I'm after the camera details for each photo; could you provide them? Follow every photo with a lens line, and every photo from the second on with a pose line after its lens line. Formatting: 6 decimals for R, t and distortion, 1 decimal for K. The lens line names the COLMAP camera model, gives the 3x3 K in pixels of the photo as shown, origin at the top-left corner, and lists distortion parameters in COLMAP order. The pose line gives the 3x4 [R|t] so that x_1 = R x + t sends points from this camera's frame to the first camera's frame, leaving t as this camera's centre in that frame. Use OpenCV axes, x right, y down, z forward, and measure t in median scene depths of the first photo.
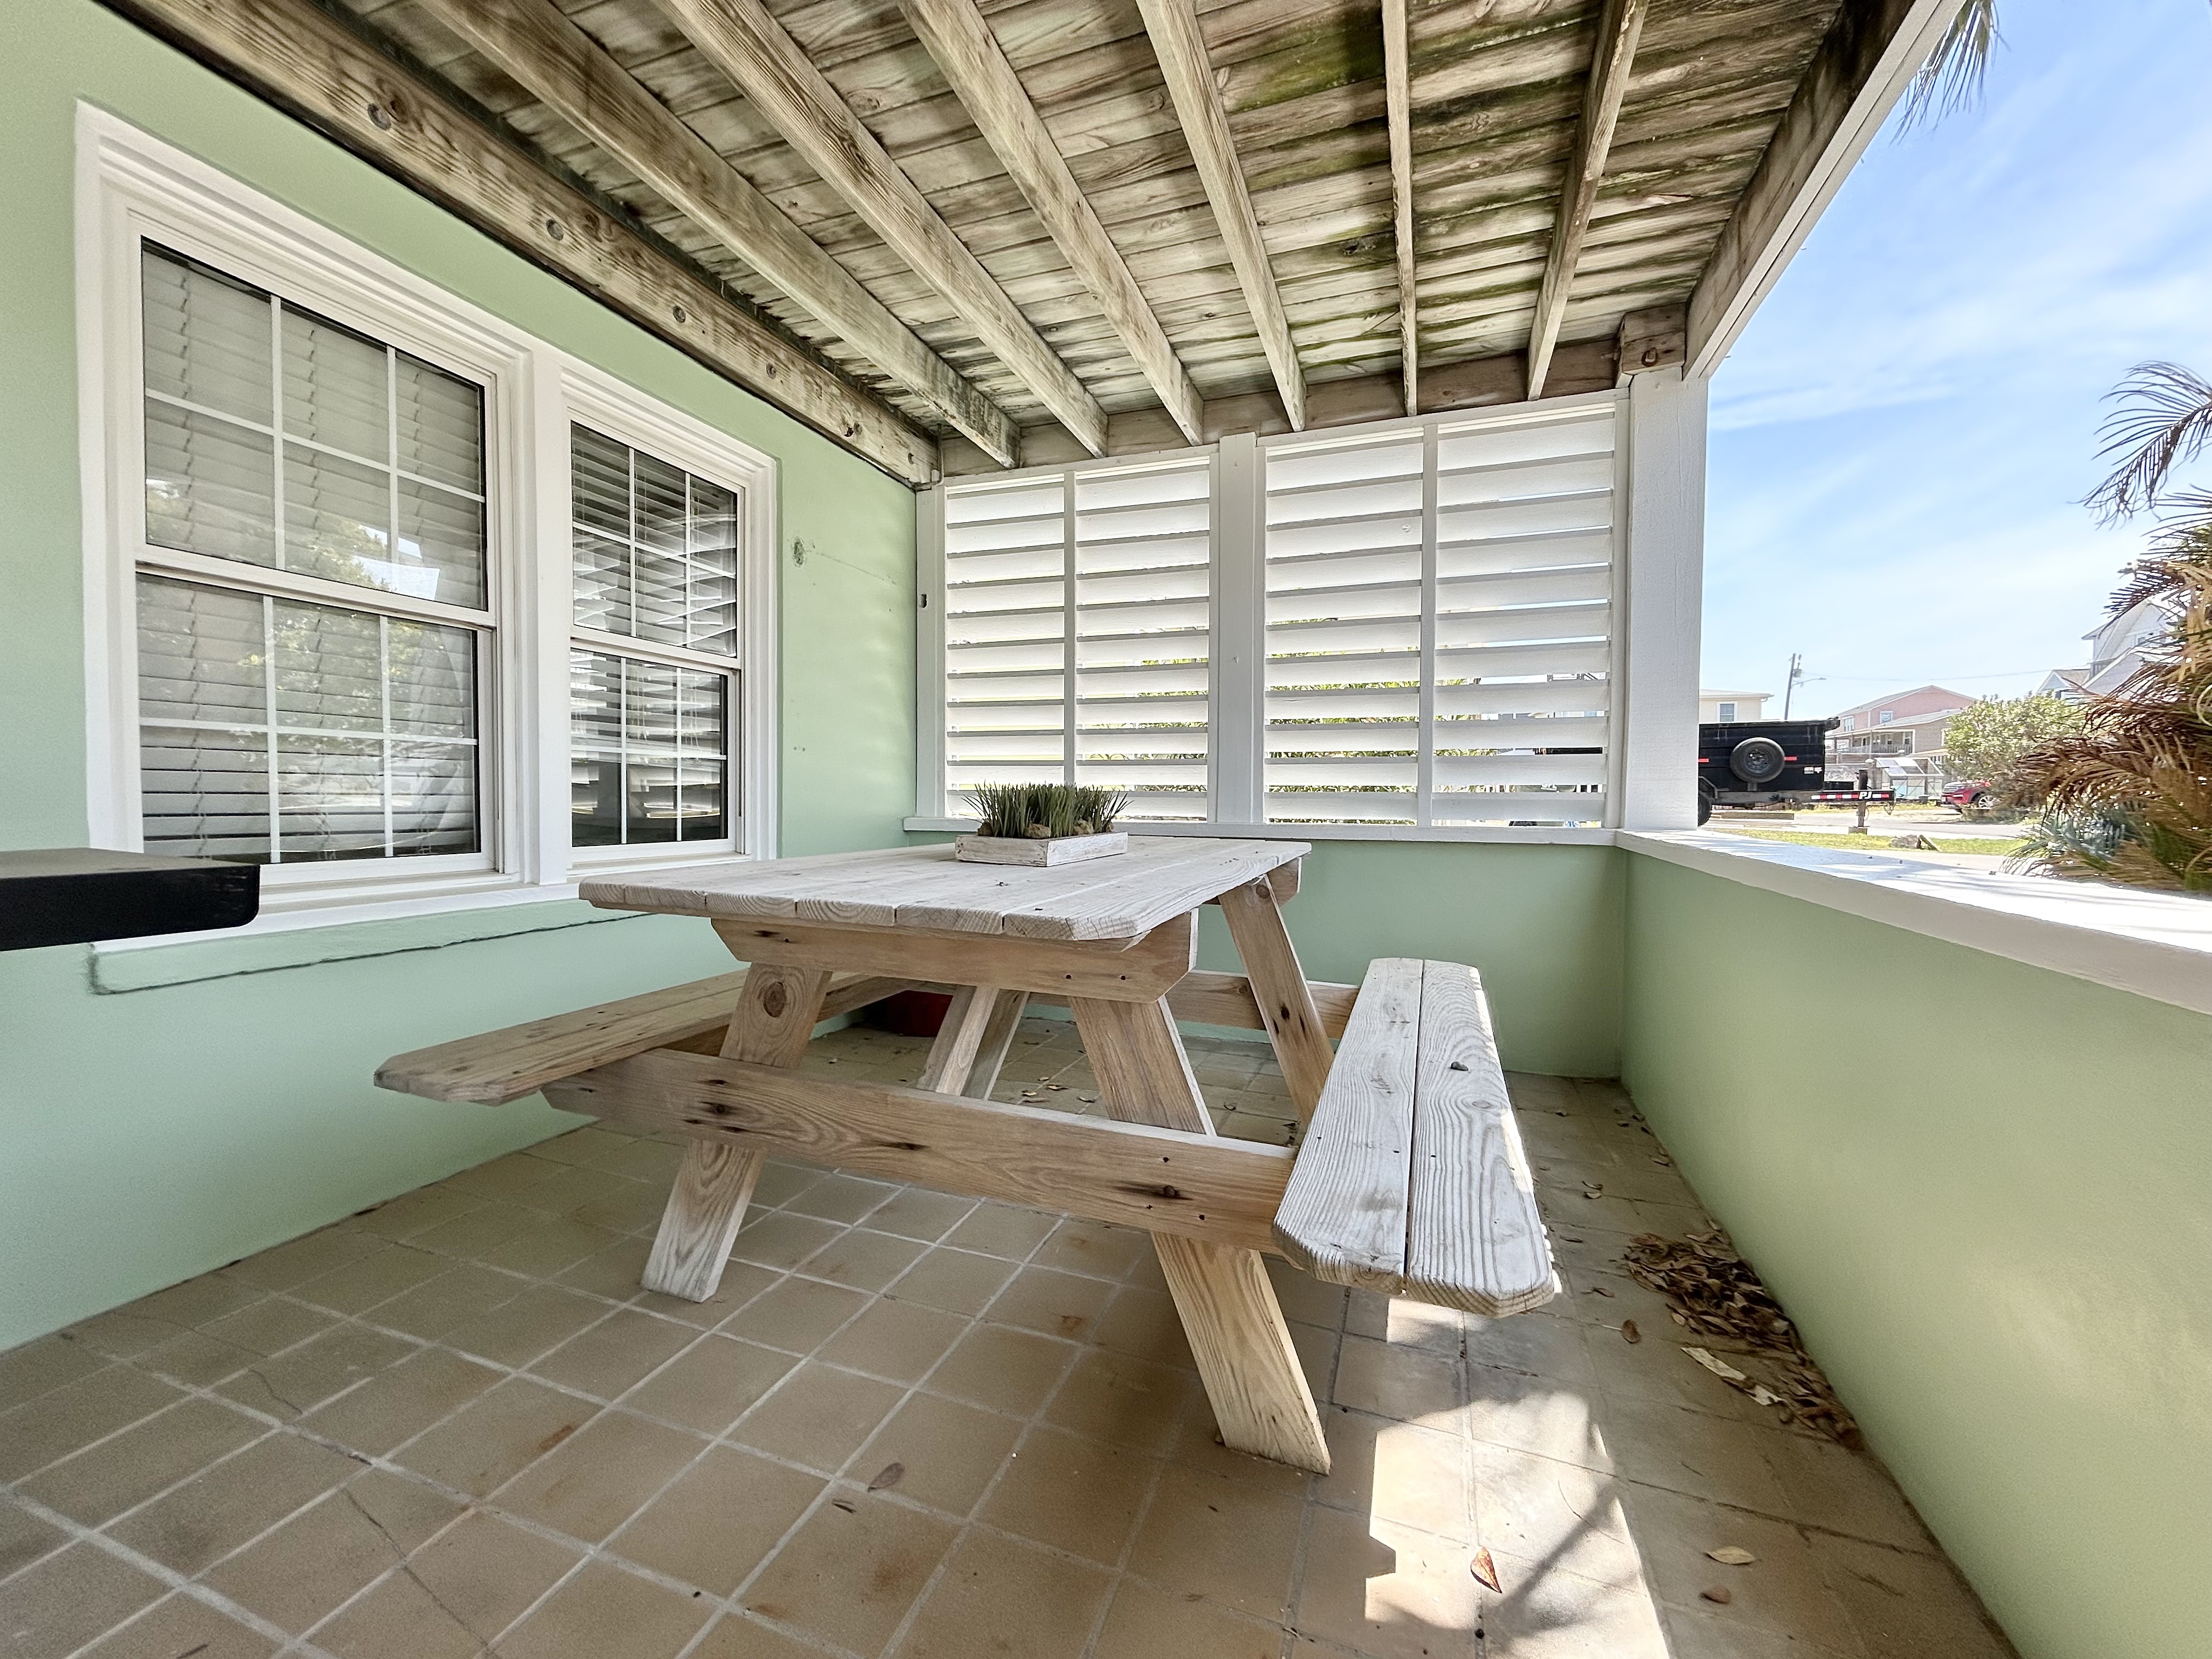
lens RADIAL K [[898.8, 0, 1106.6], [0, 898.8, 825.7], [0, 0, 1]] dist [0.001608, -0.000338]
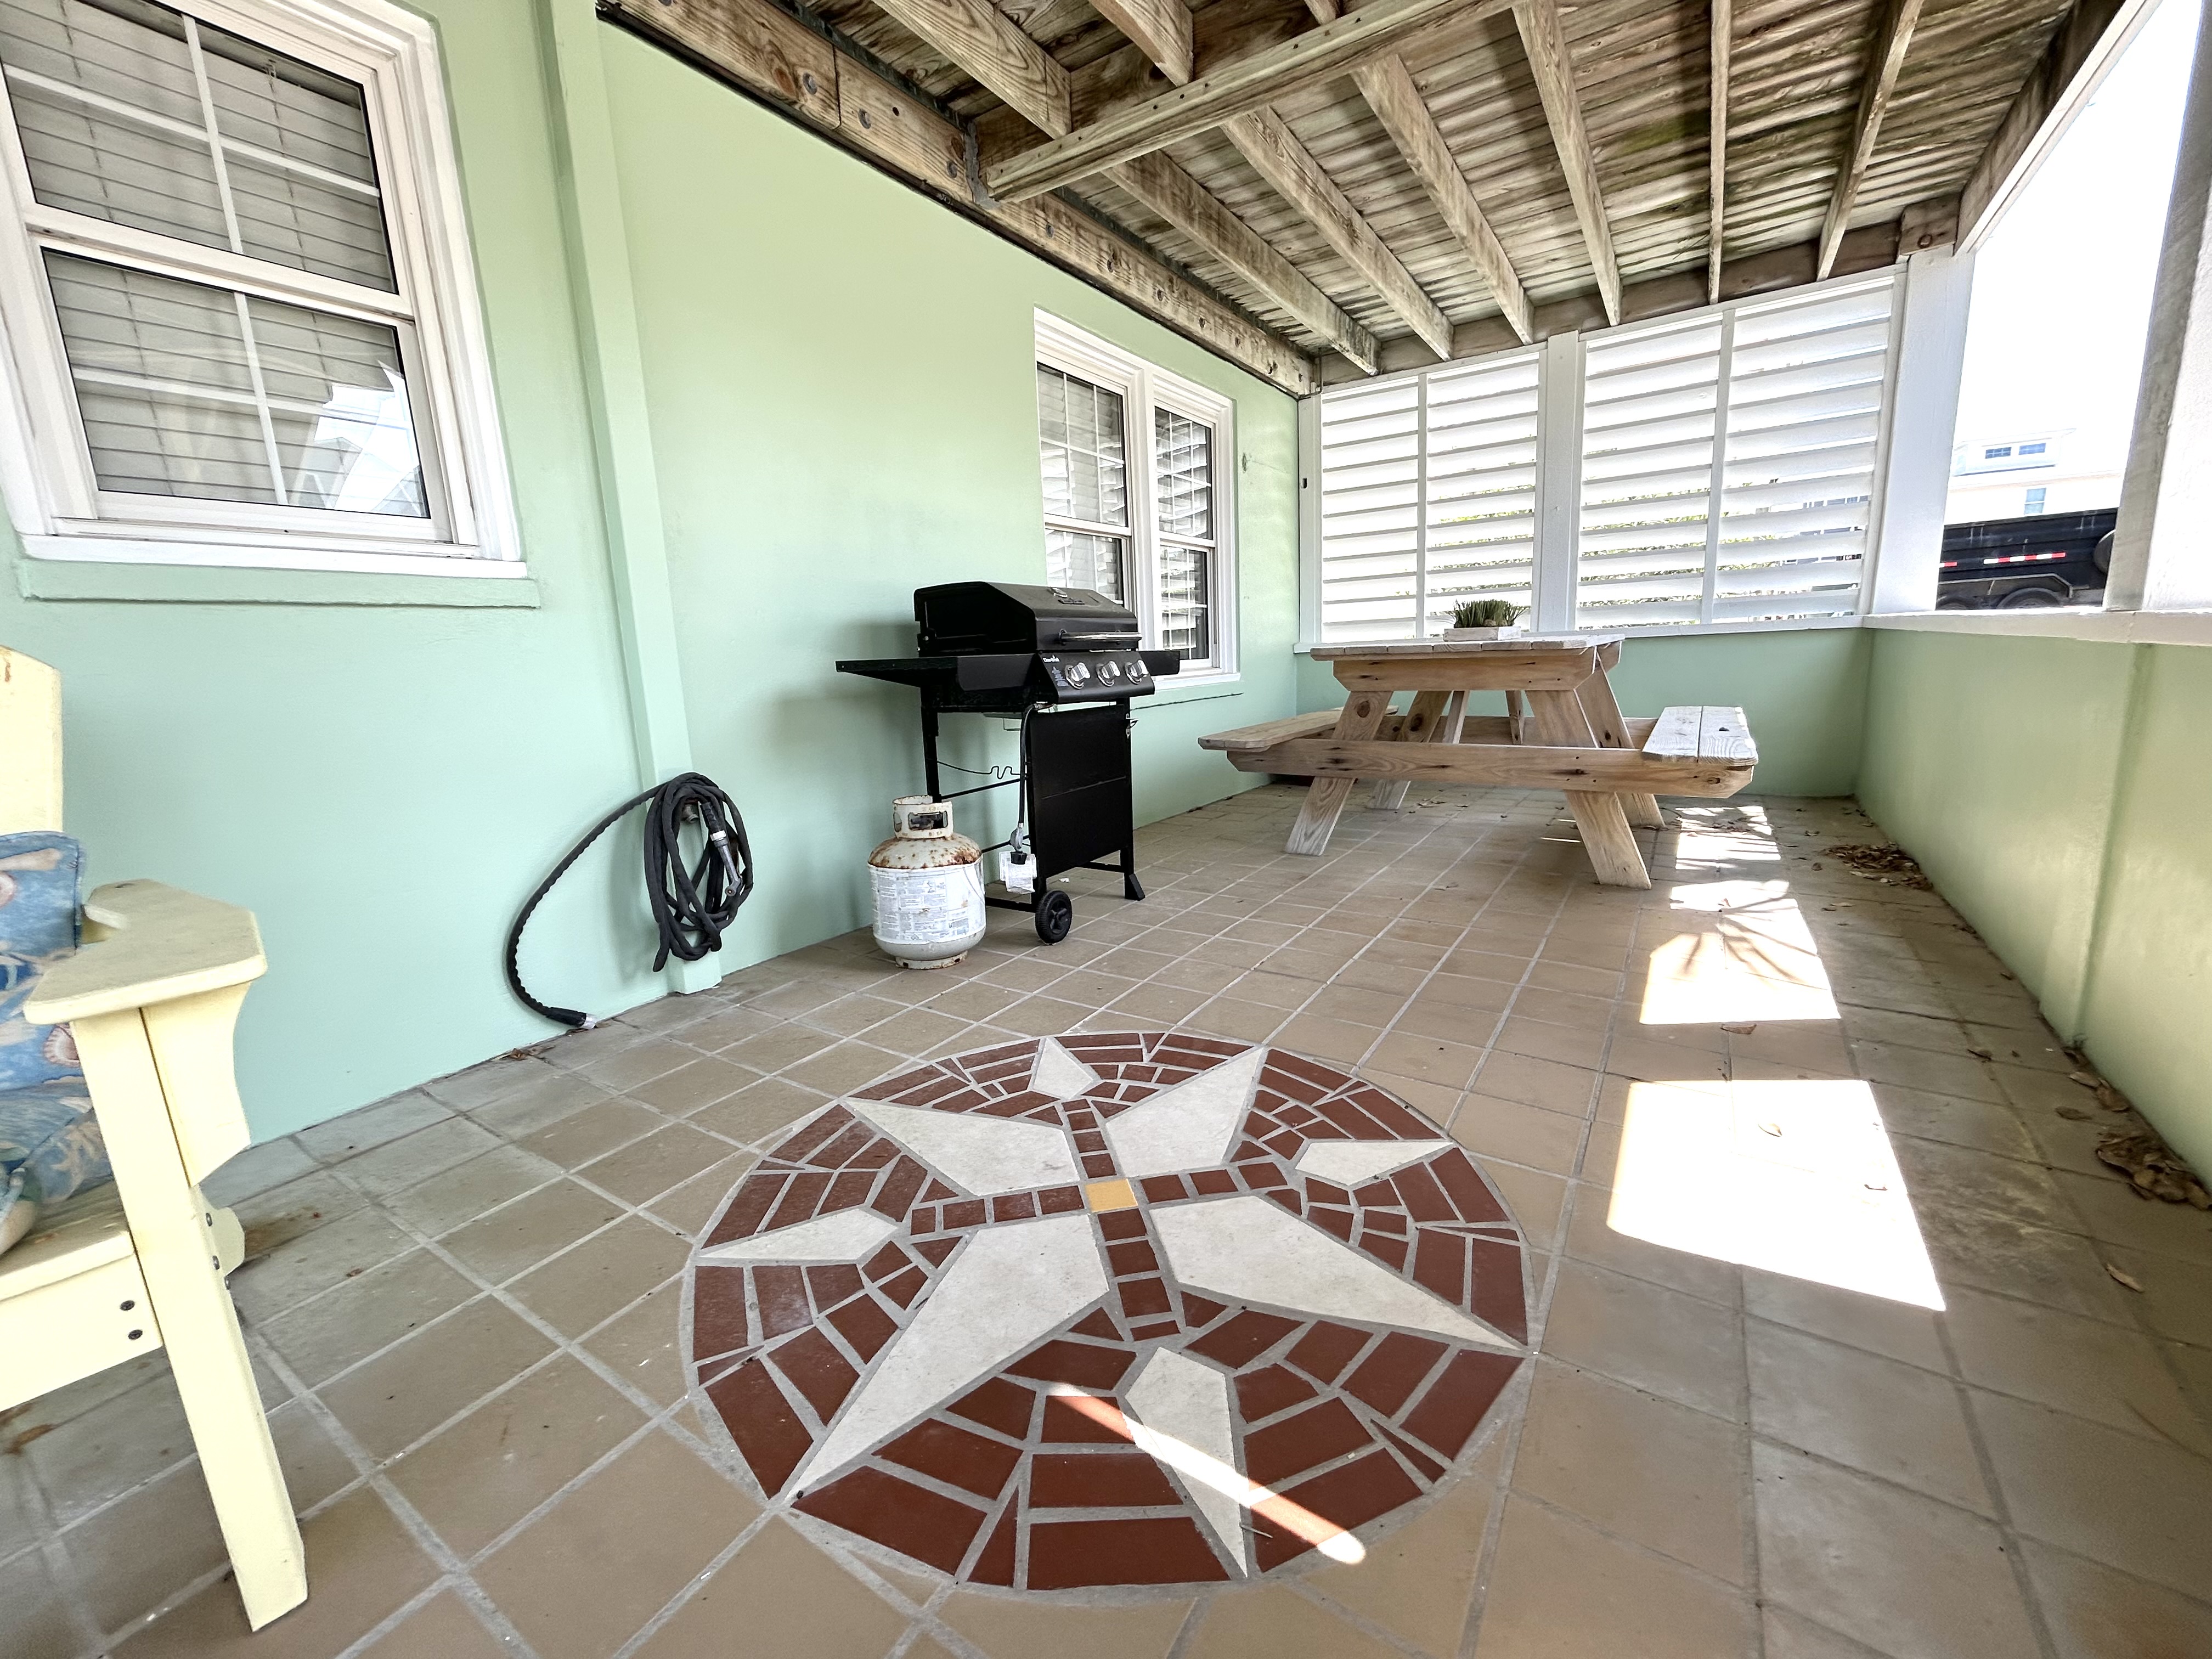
lens RADIAL K [[898.8, 0, 1099.0], [0, 898.8, 824.4], [0, 0, 1]] dist [0.001608, -0.000338]
pose [[0.970628, -0.008600, -0.240433, -0.242001], [0.046816, 0.987009, 0.153692, 0.054449], [0.235988, -0.160434, 0.958421, -0.644786]]
